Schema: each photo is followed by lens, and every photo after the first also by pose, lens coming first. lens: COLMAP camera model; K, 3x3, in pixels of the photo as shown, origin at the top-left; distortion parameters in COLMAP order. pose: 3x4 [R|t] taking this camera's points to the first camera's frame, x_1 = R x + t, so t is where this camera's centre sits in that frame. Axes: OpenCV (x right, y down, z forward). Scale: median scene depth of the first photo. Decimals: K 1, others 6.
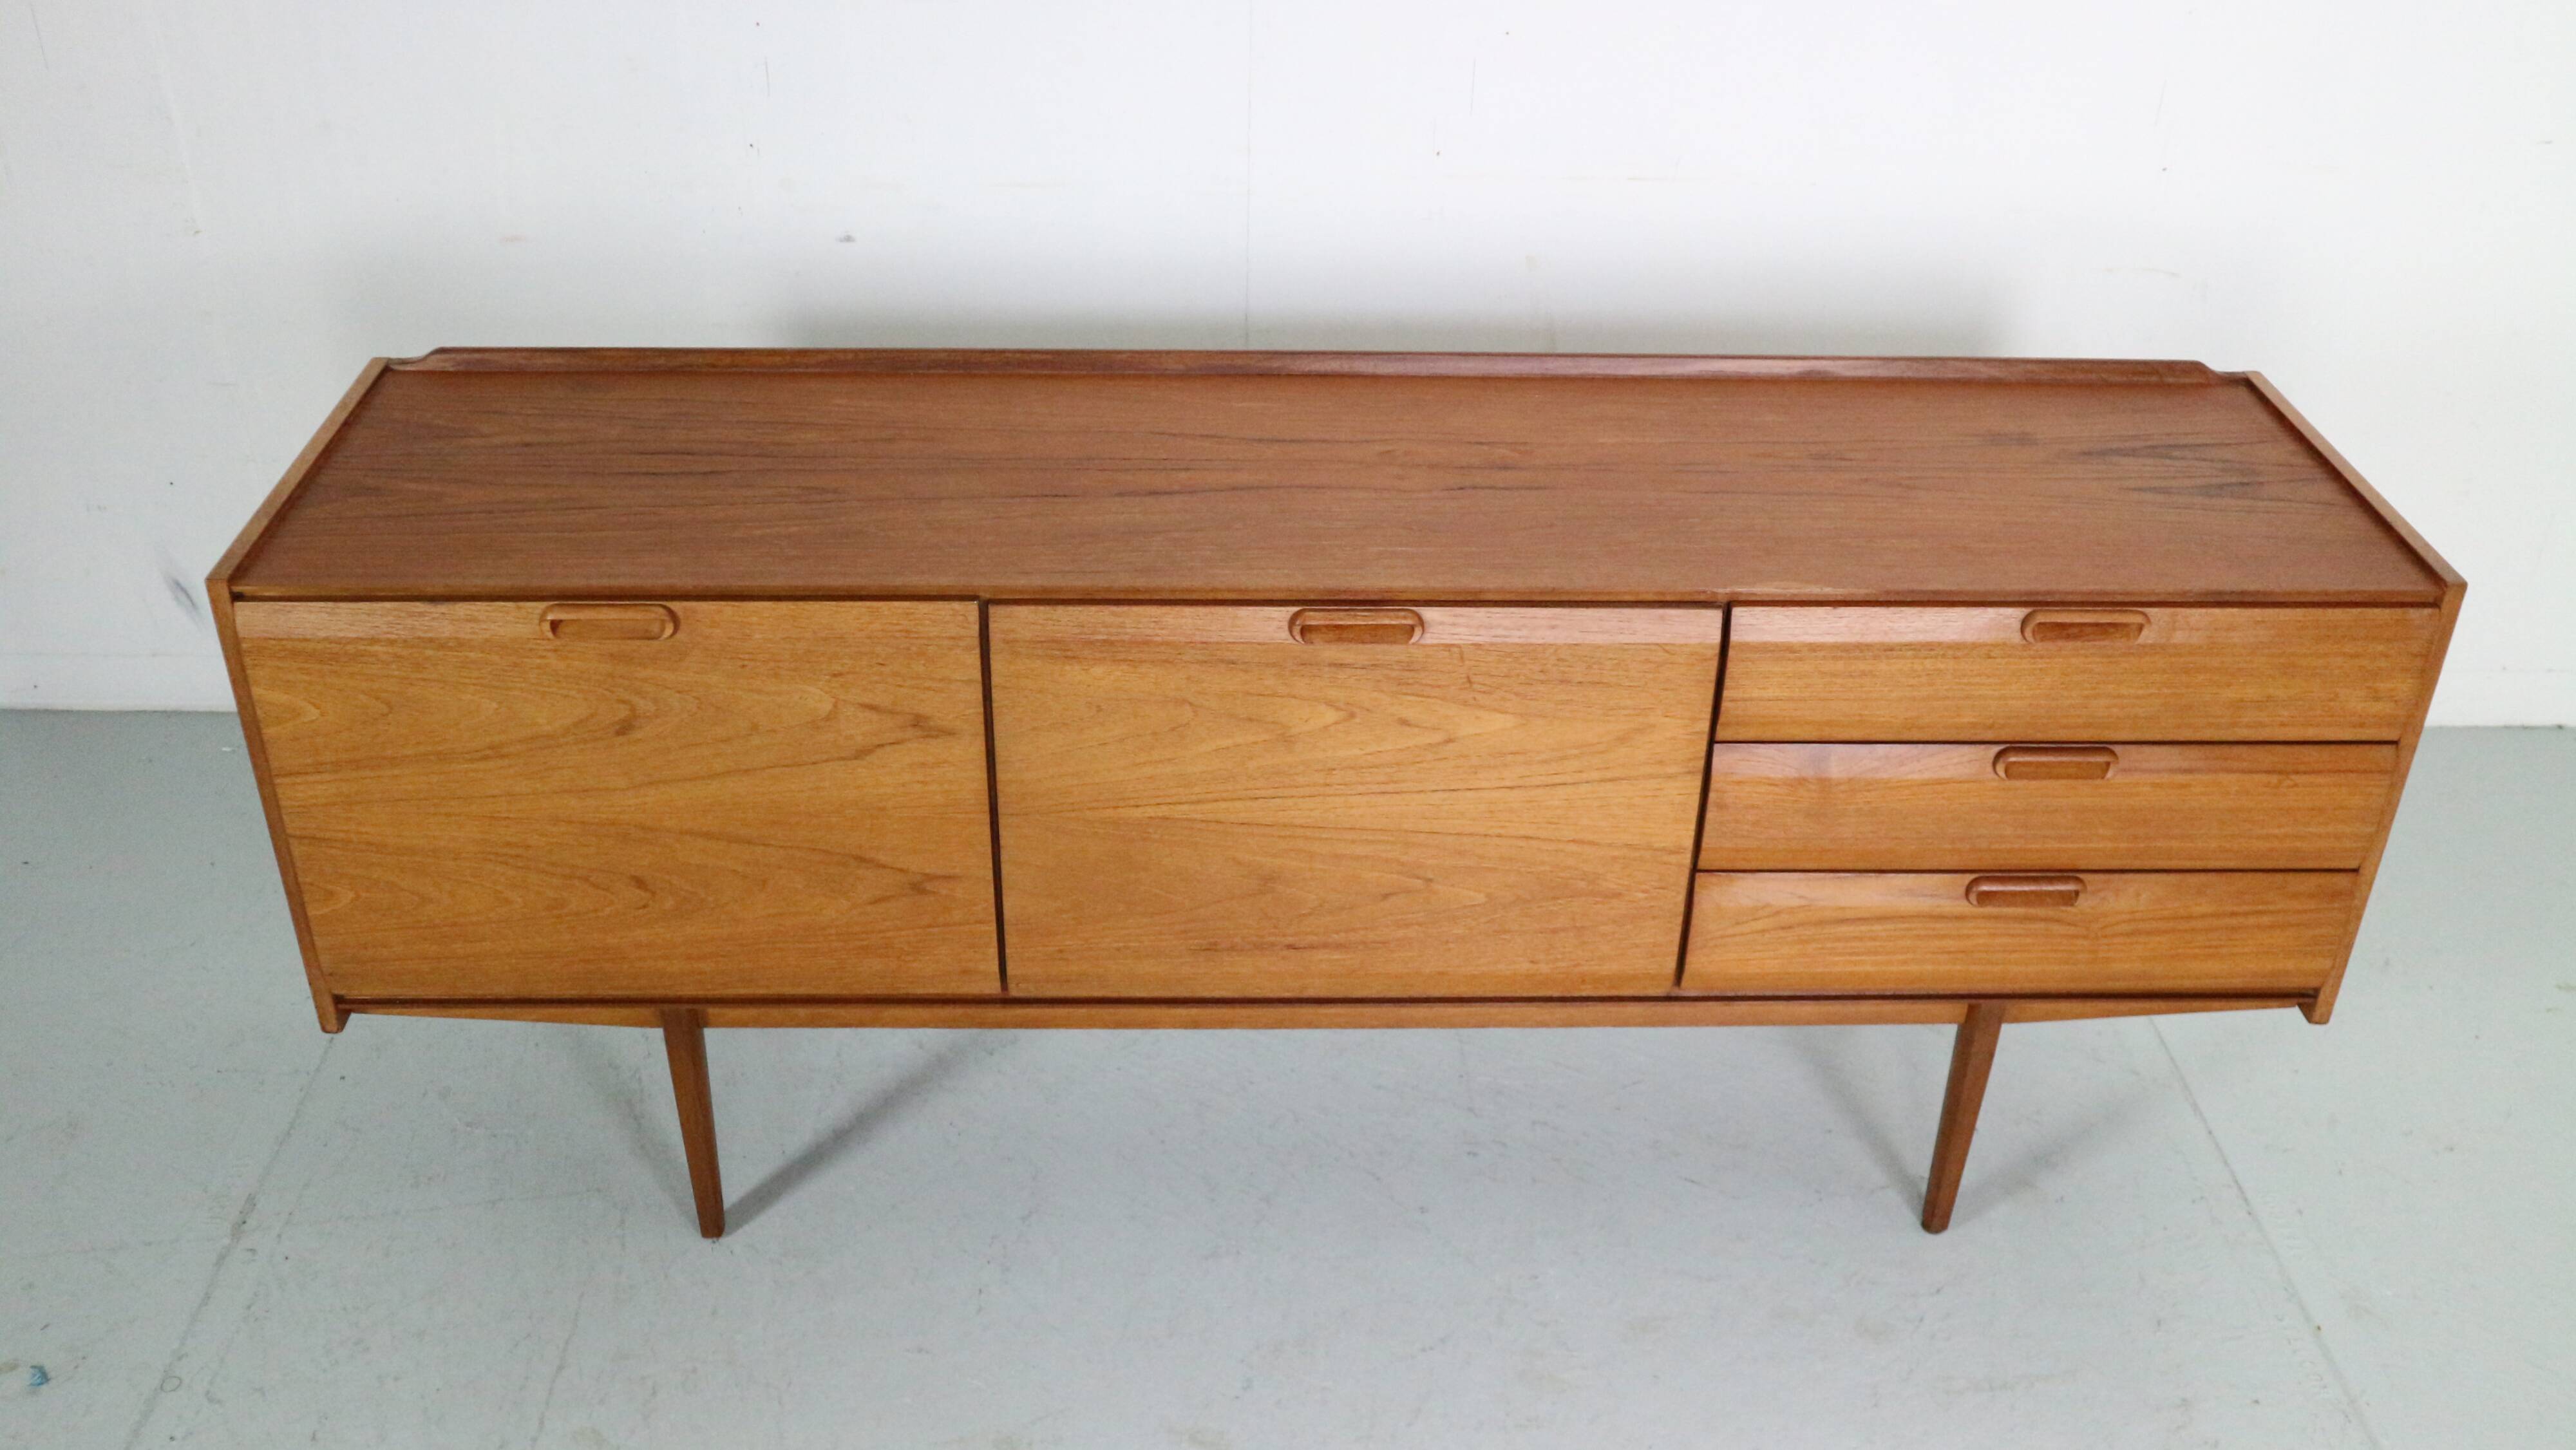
lens RADIAL K [[2288.4, 0, 1295.7], [0, 2288.4, 741.0], [0, 0, 1]] dist [-0.068091, 0.053863]
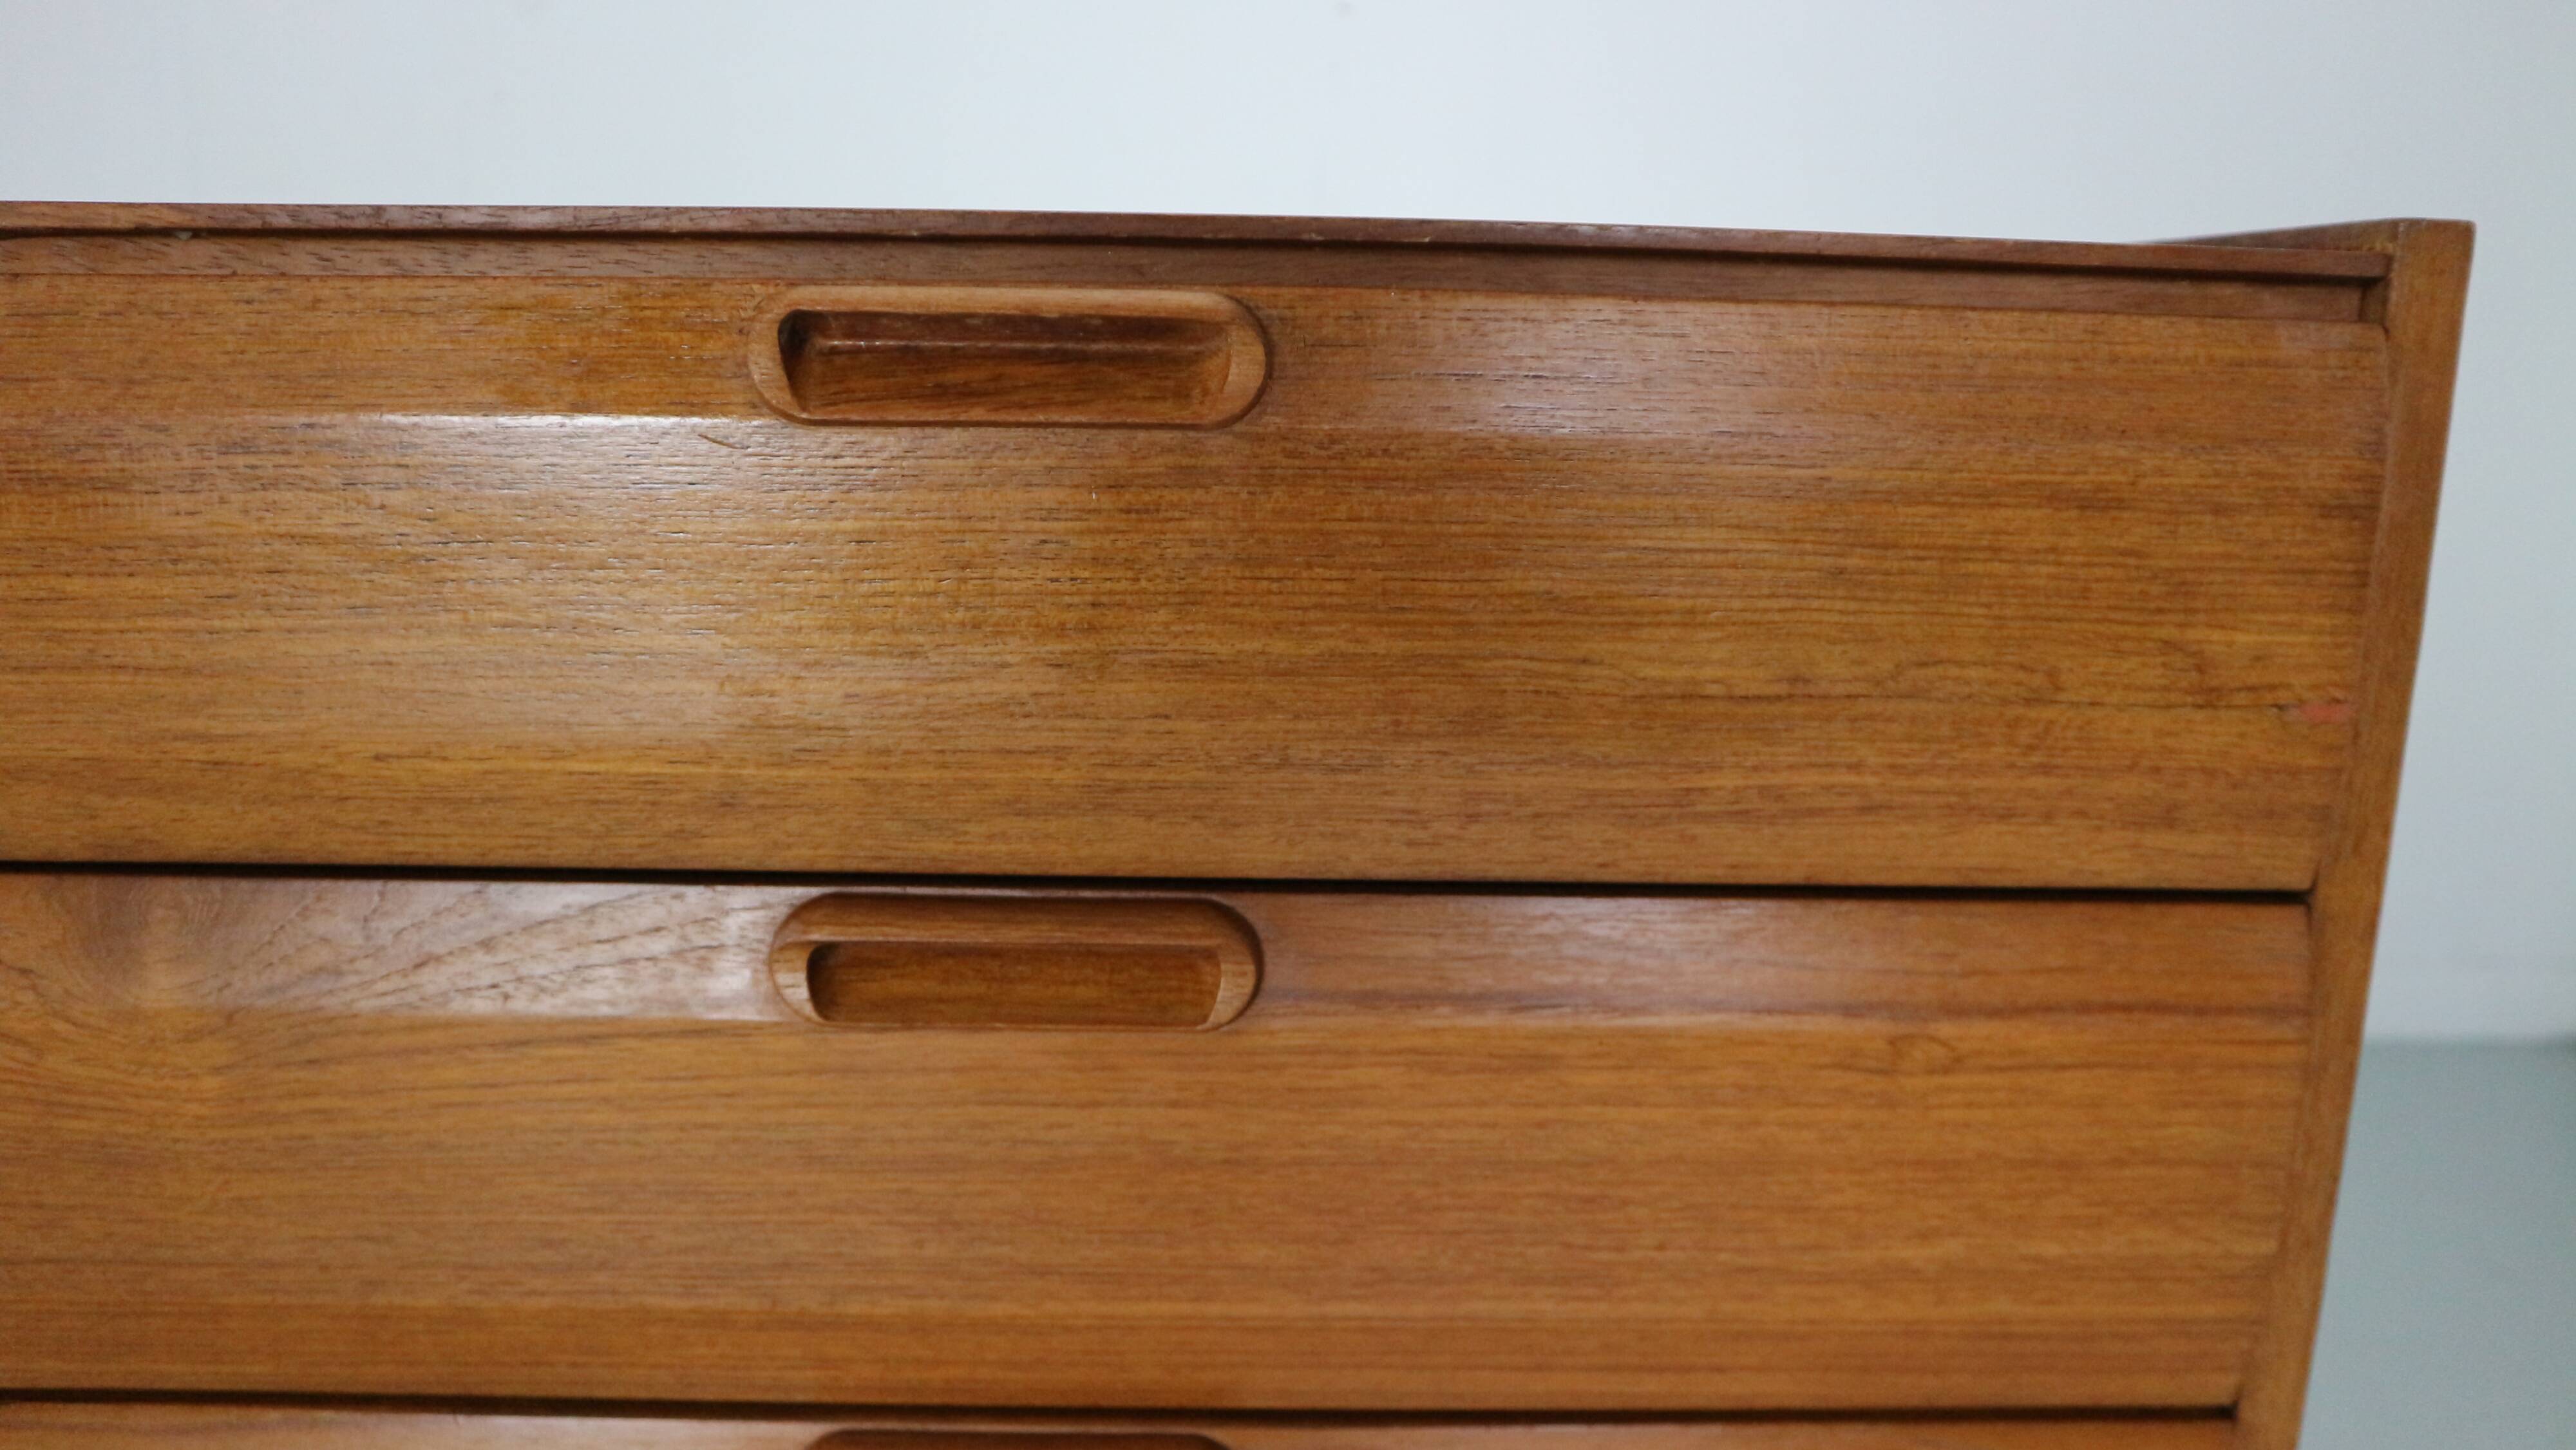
lens RADIAL K [[1953.3, 0, 1240.6], [0, 1953.3, 830.1], [0, 0, 1]] dist [-0.061617, 0.012462]
pose [[0.999997, 0.000612, -0.002198, 0.359475], [-0.001299, 0.944762, -0.327754, 0.069254], [0.001876, 0.327756, 0.944760, 0.778366]]
